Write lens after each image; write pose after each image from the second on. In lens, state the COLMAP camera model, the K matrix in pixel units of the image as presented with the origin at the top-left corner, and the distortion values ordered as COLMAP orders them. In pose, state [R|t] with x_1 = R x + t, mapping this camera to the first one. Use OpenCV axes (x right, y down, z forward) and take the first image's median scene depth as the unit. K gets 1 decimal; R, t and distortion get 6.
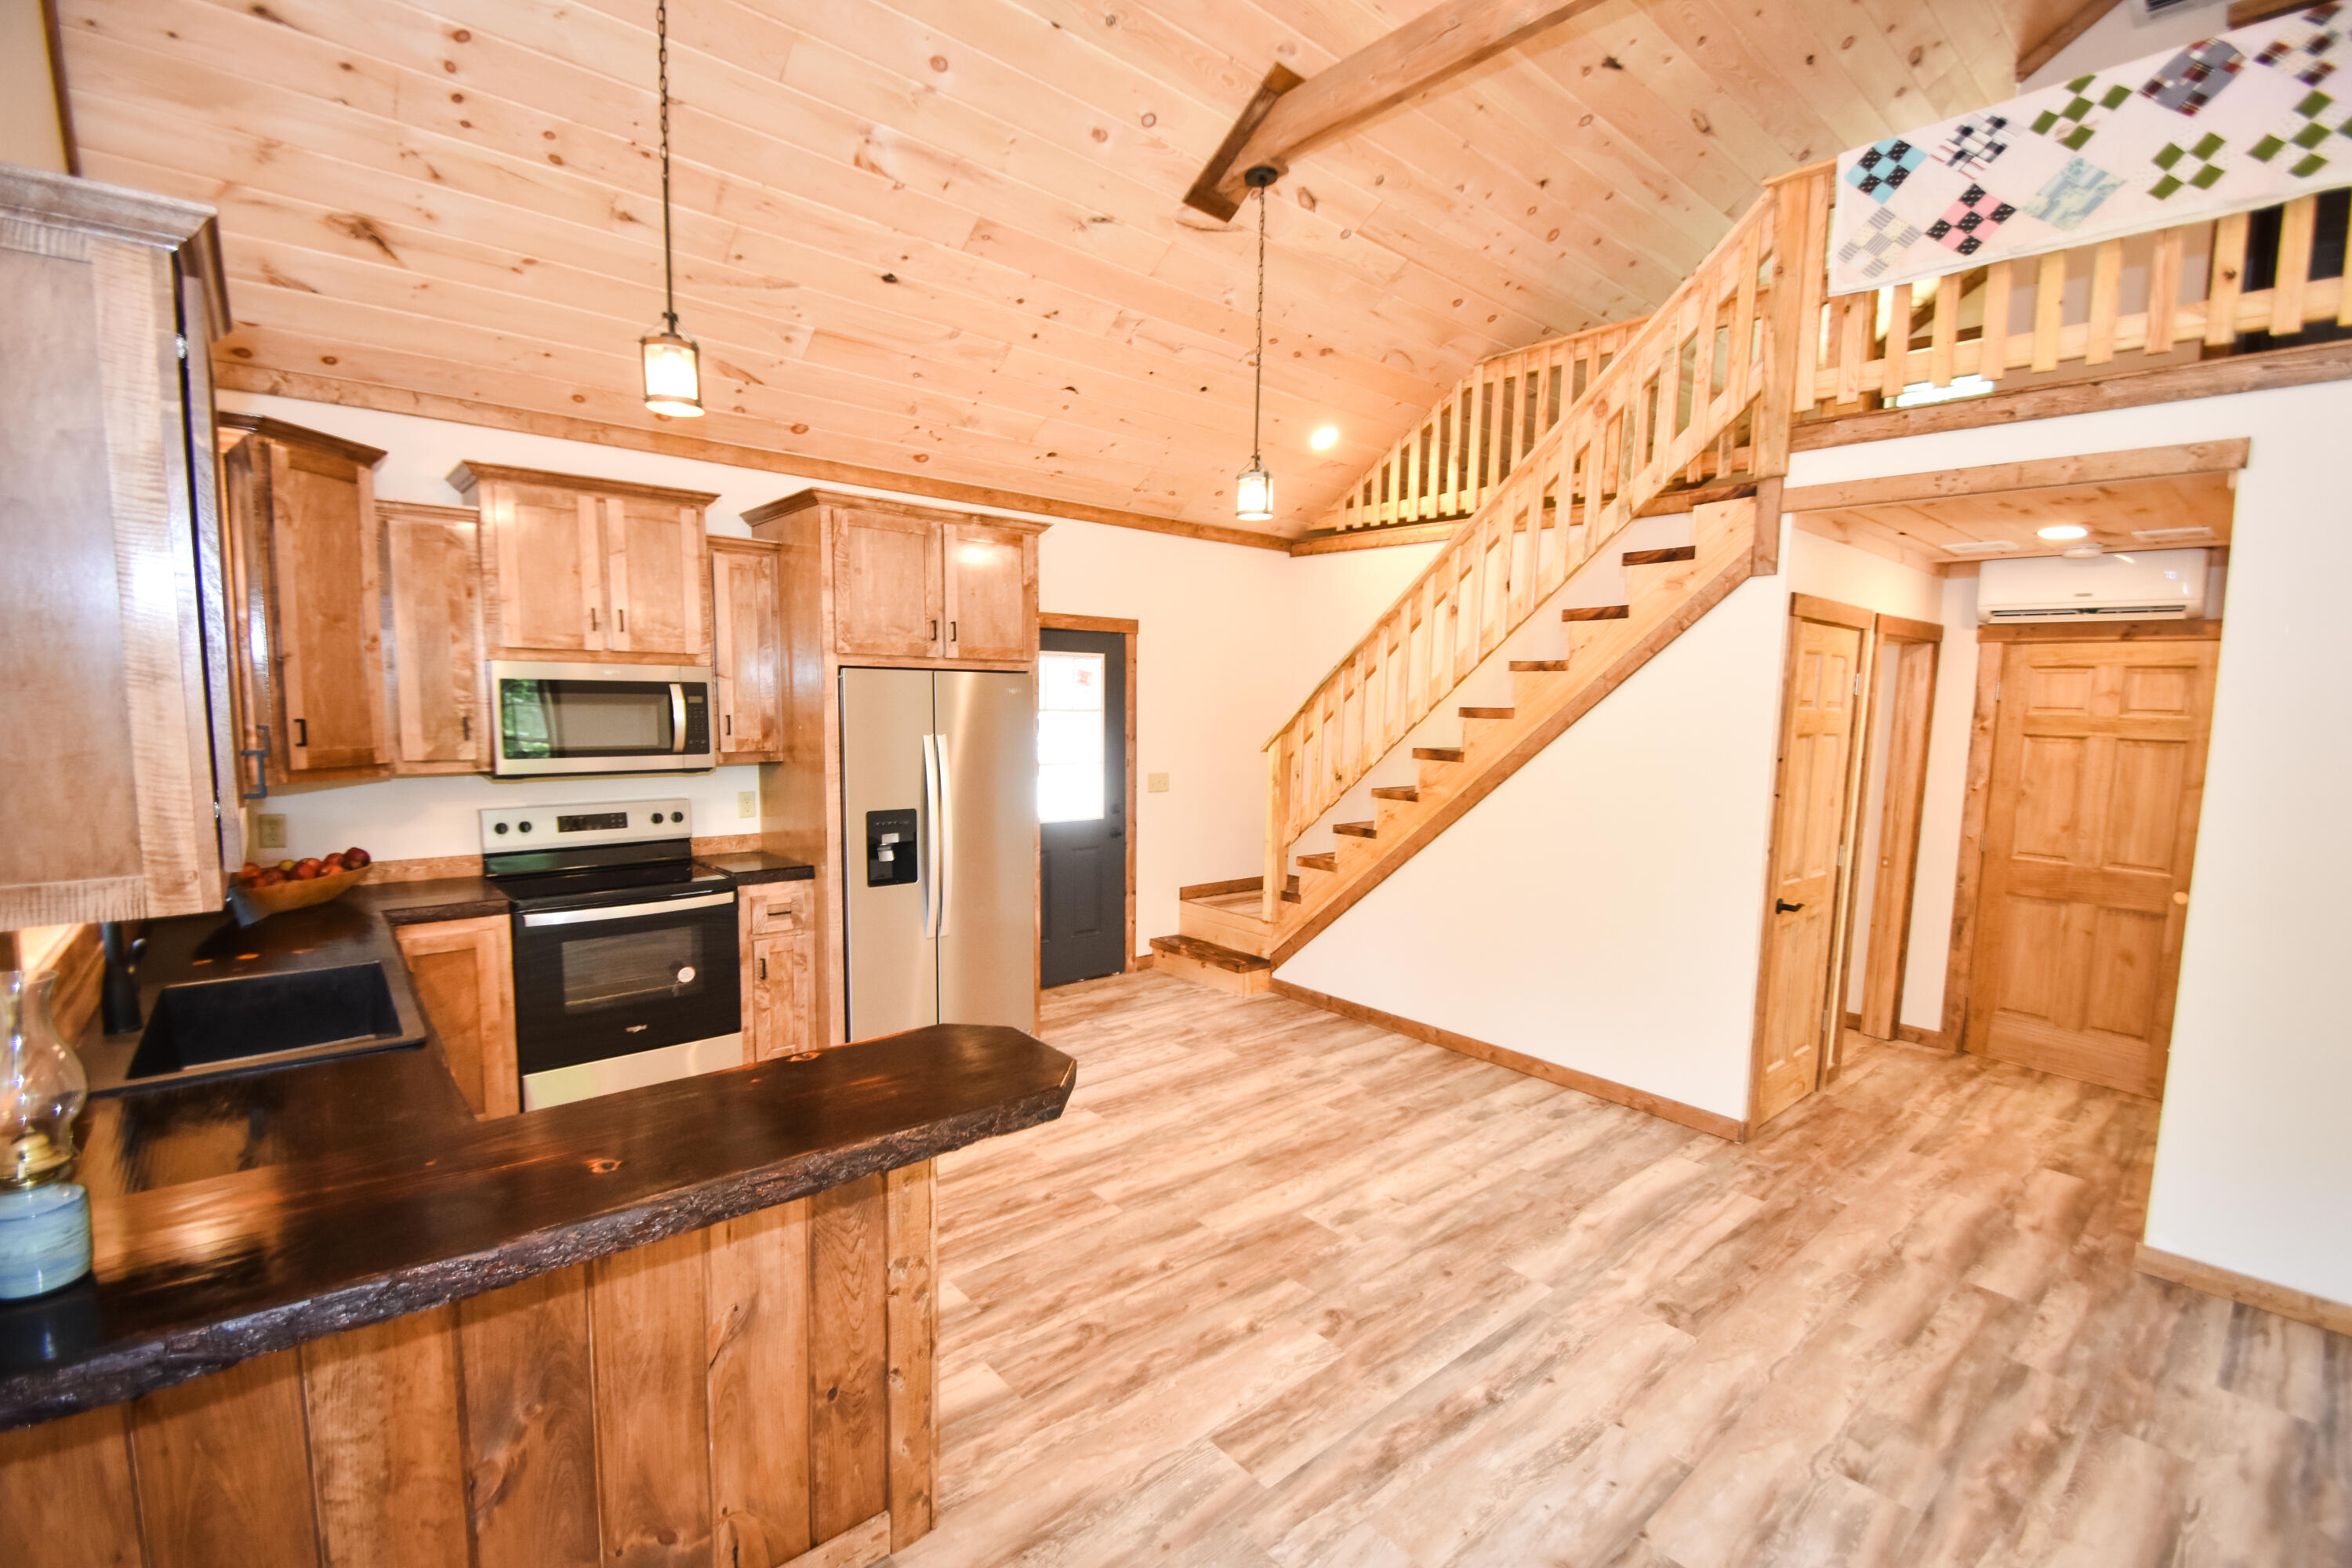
lens RADIAL K [[1029.7, 0, 1175.3], [0, 1029.7, 801.2], [0, 0, 1]] dist [0.020362, -0.019599]
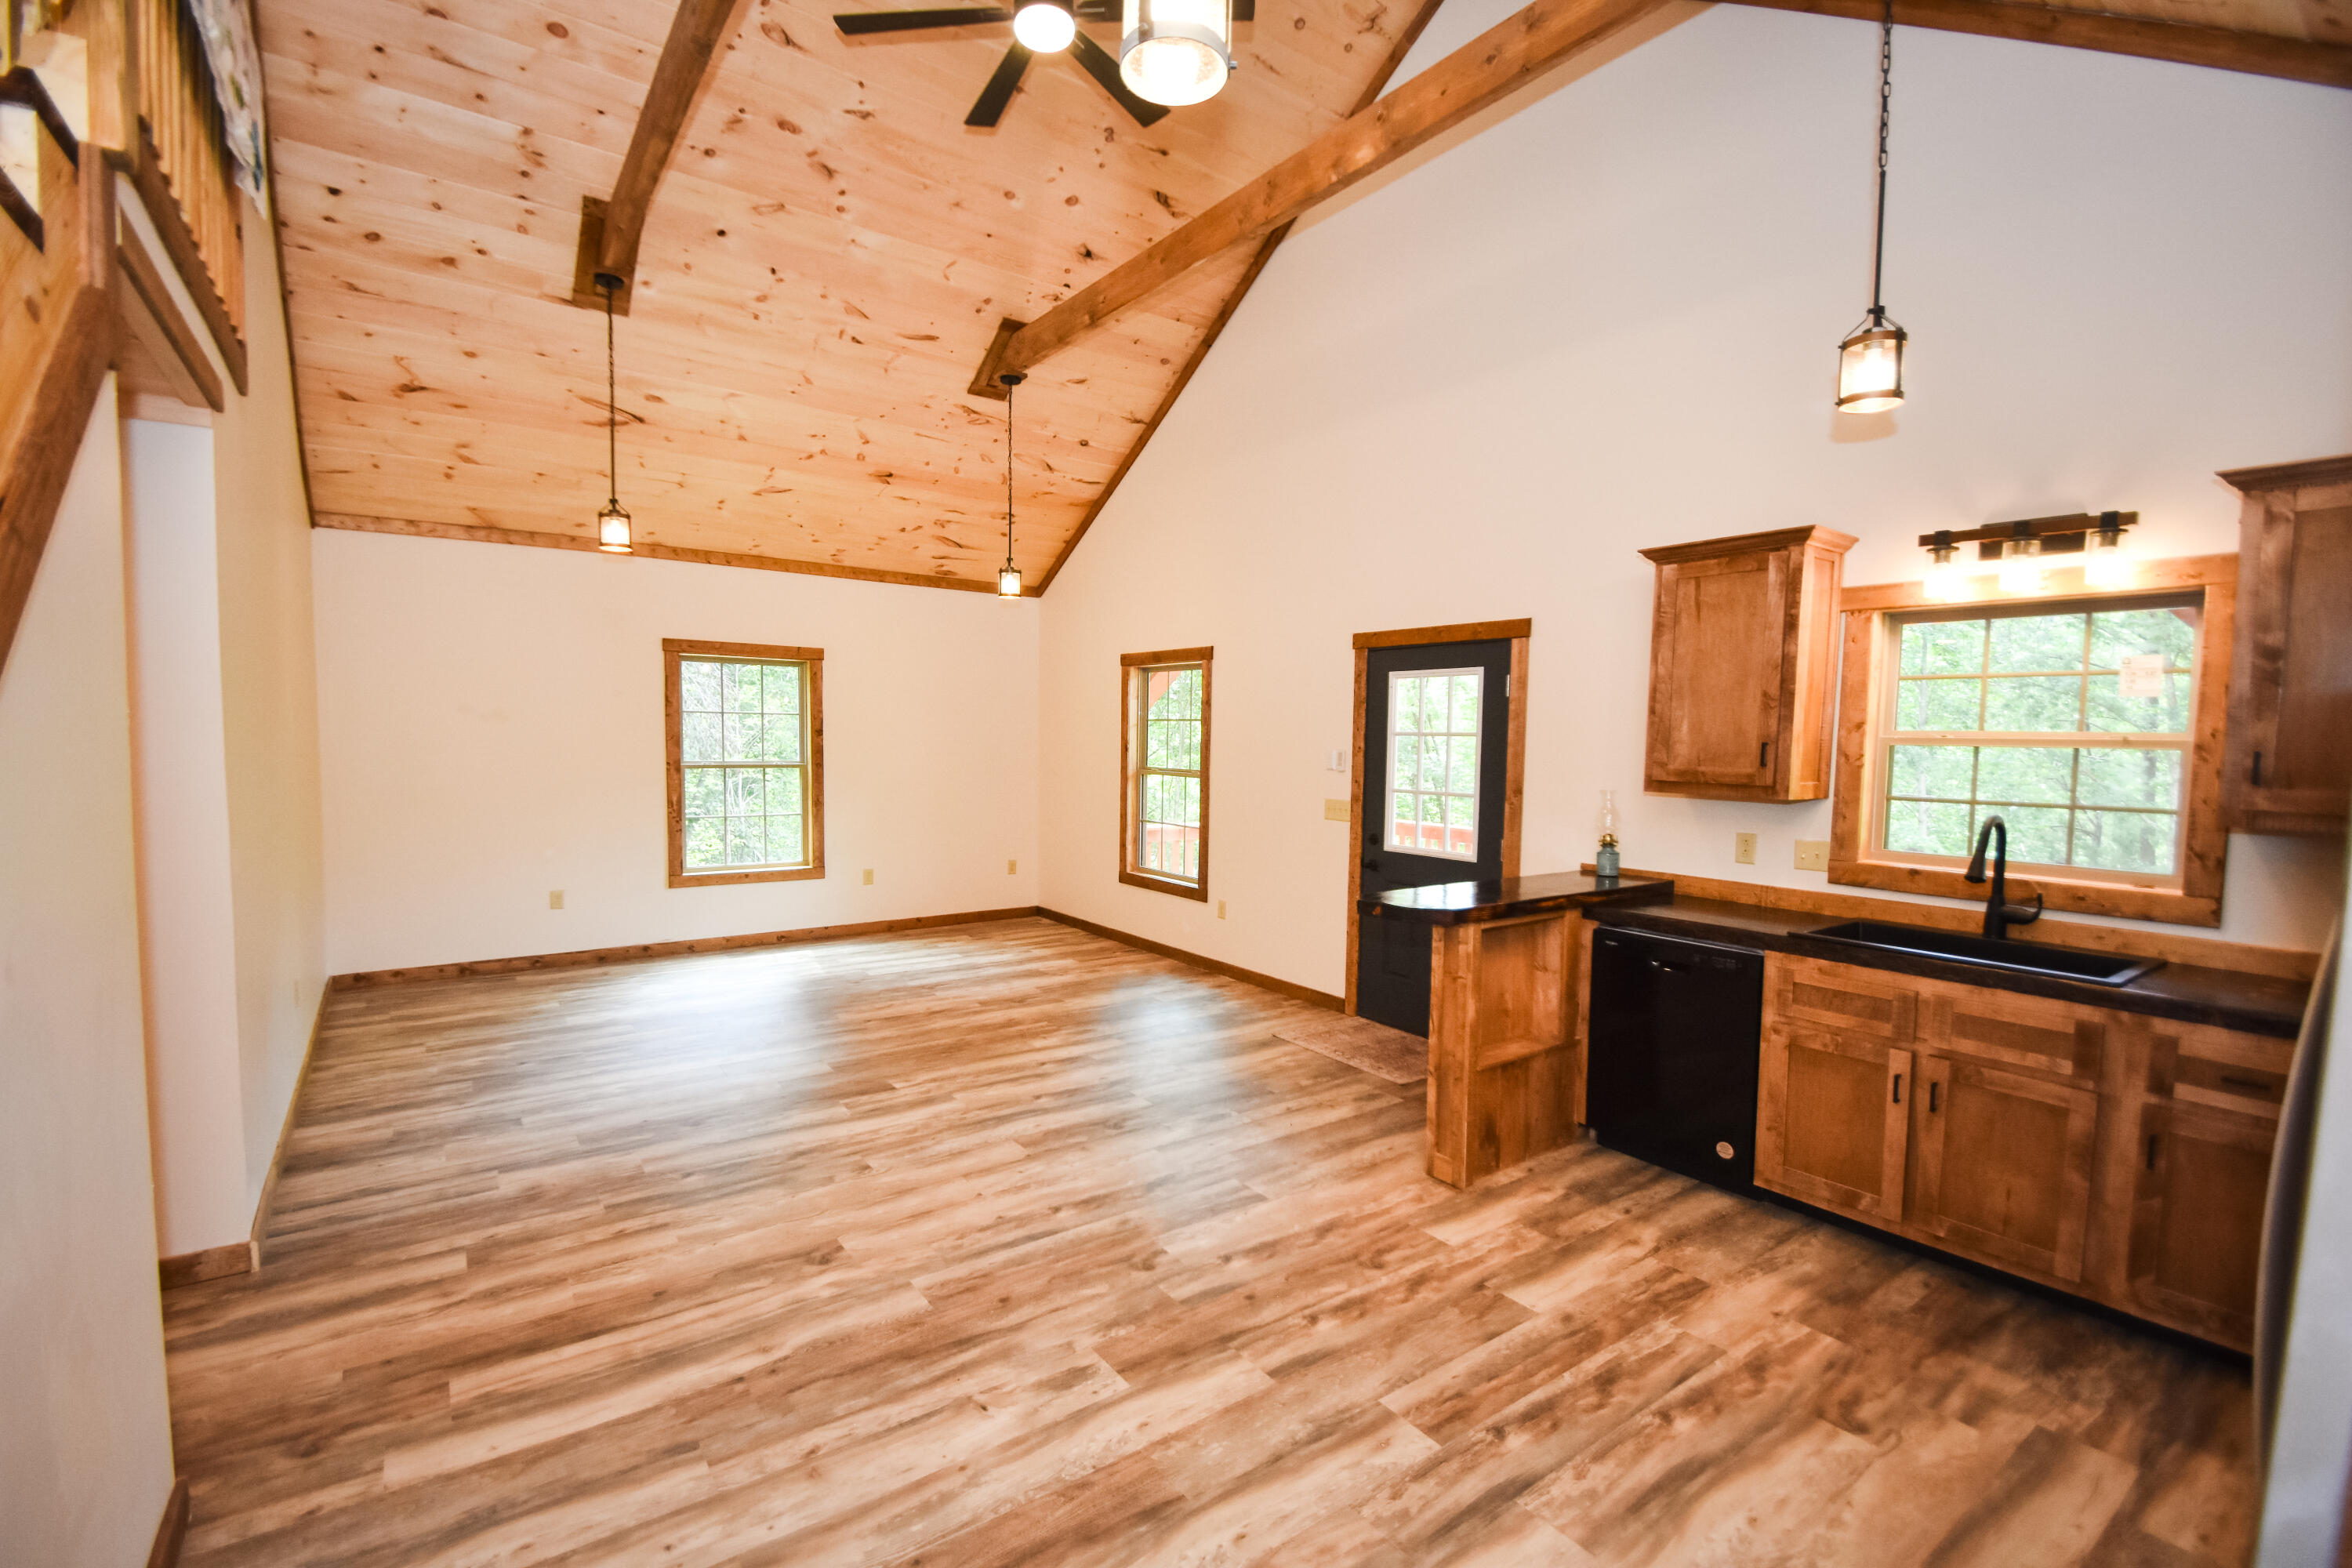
lens RADIAL K [[1029.7, 0, 1175.3], [0, 1029.7, 801.2], [0, 0, 1]] dist [0.020362, -0.019599]
pose [[-0.995824, -0.042541, 0.080773, 0.048439], [-0.028118, 0.984703, 0.171960, -0.129651], [-0.086853, 0.168971, -0.981787, 1.606862]]
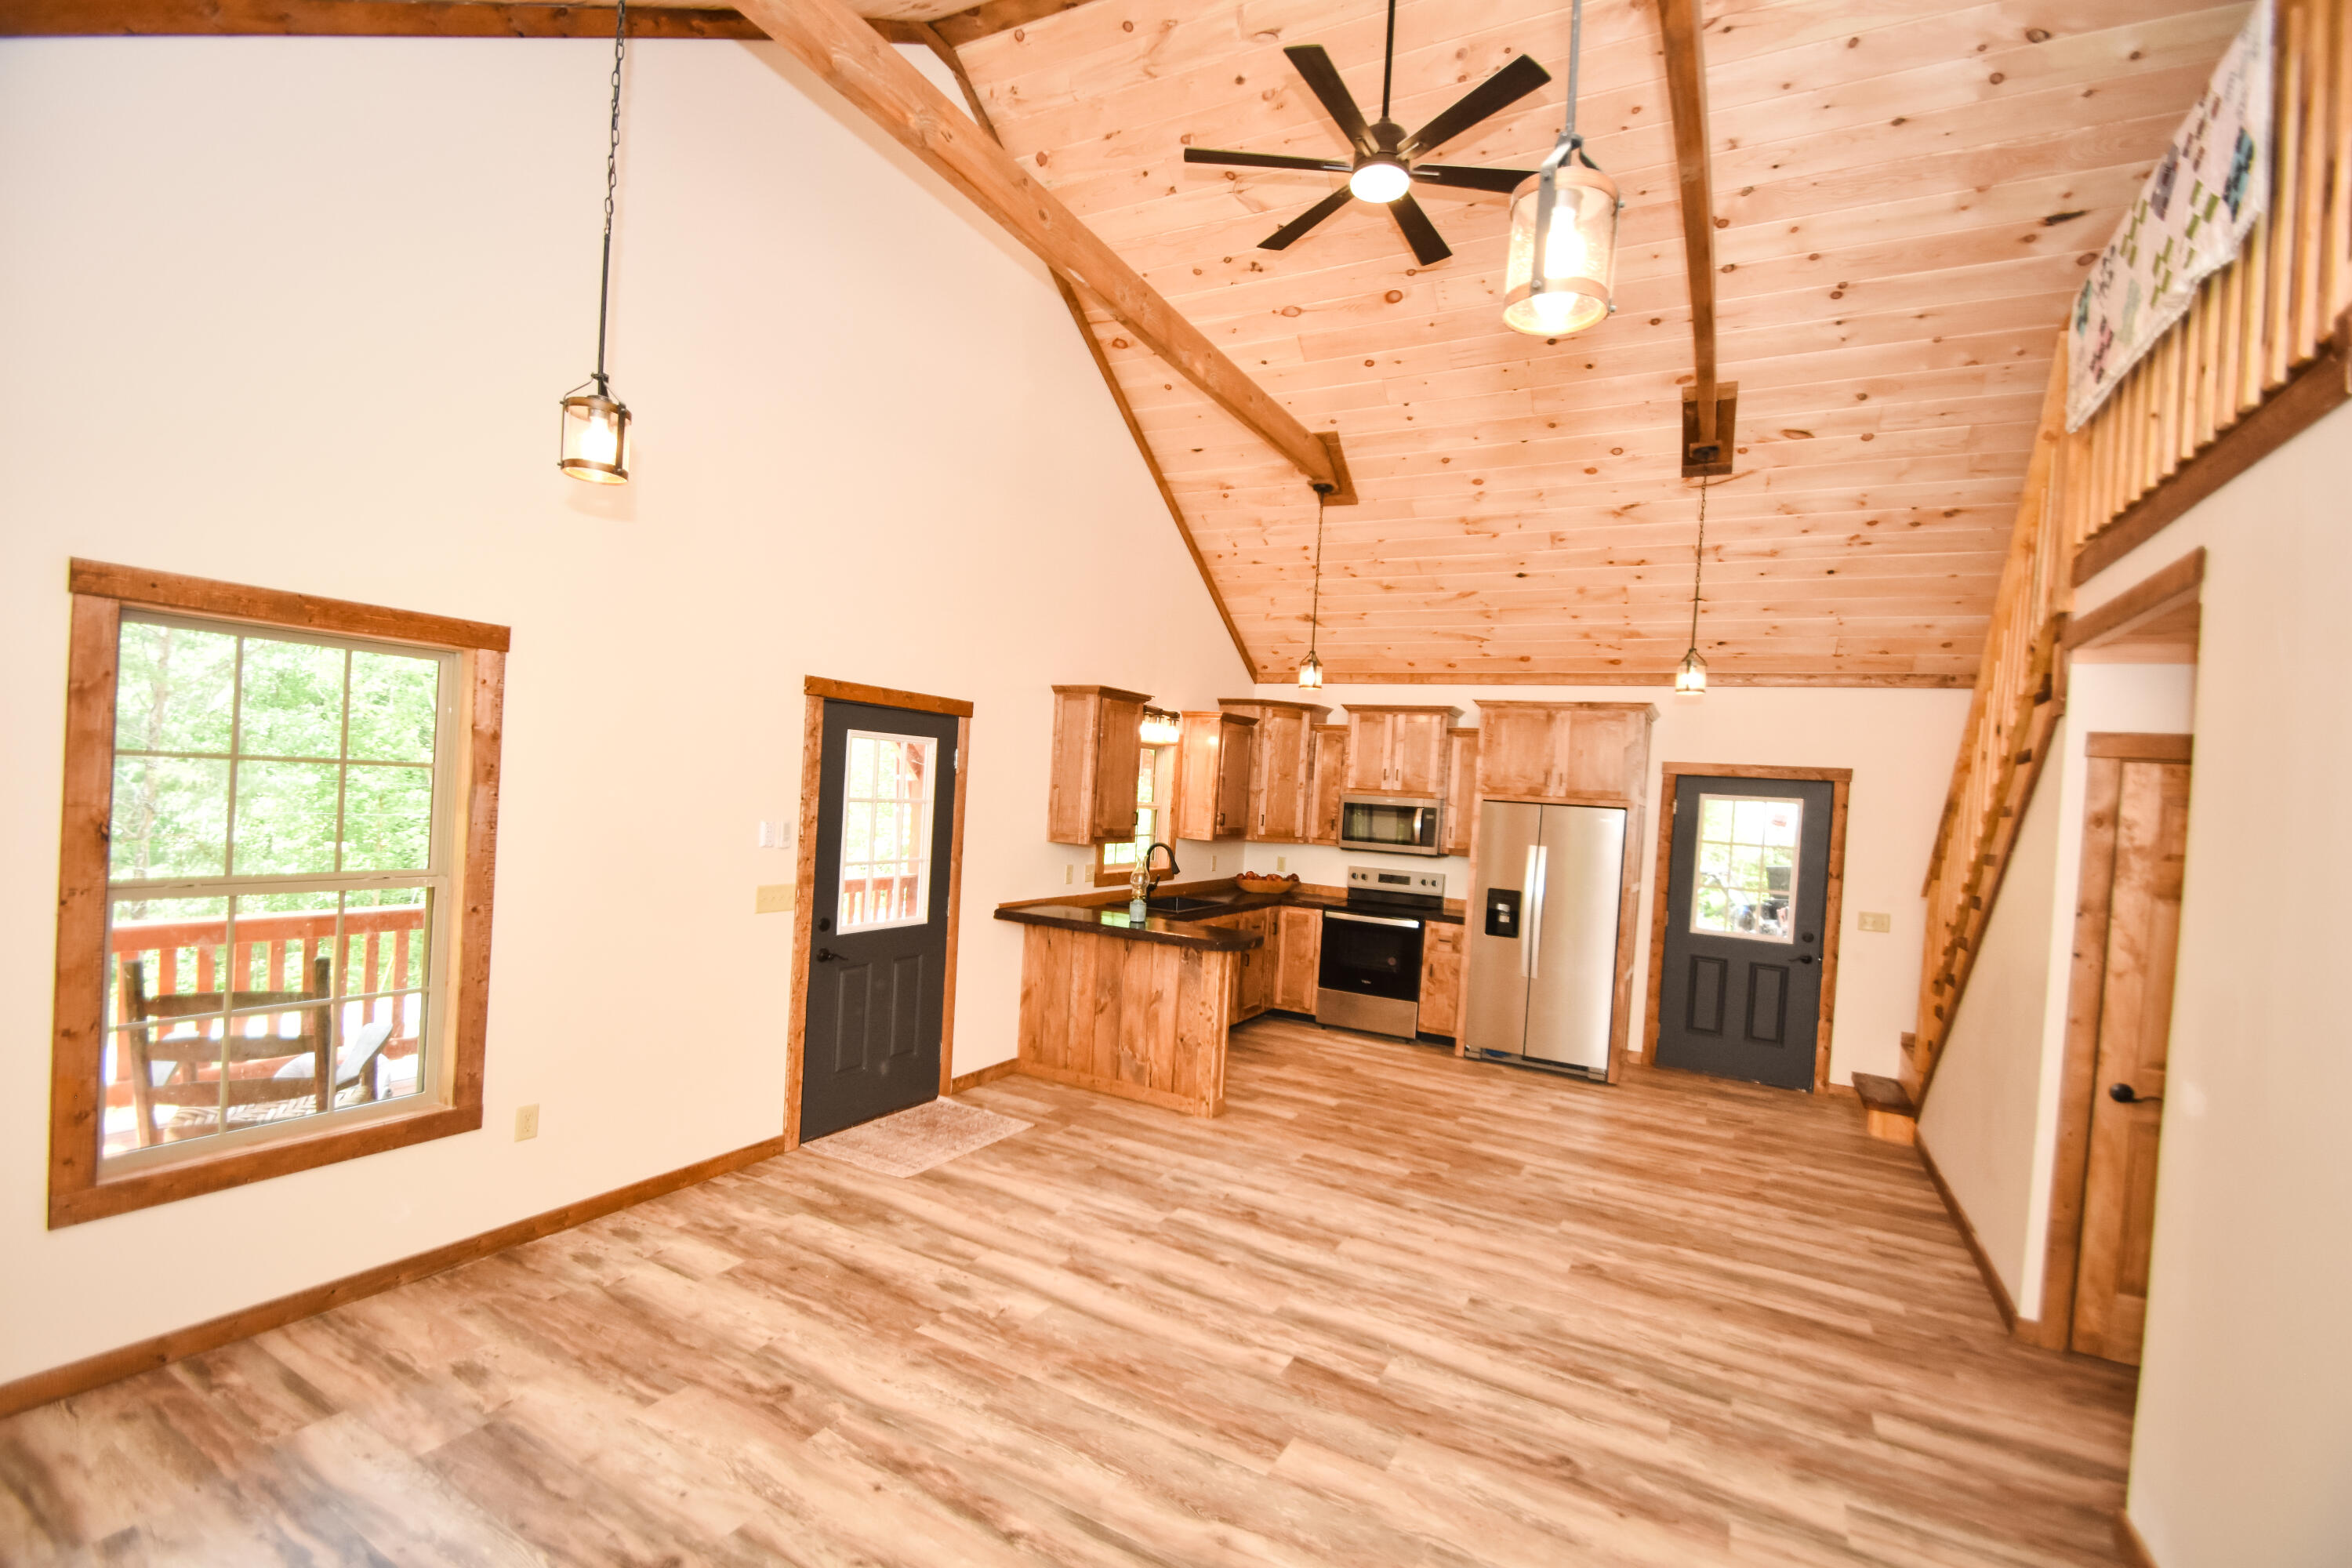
lens RADIAL K [[1029.7, 0, 1175.3], [0, 1029.7, 801.2], [0, 0, 1]] dist [0.020362, -0.019599]
pose [[0.347201, 0.014832, -0.937673, 1.300277], [-0.153479, 0.987292, -0.041213, 0.021716], [0.925146, 0.158222, 0.345065, -0.060017]]
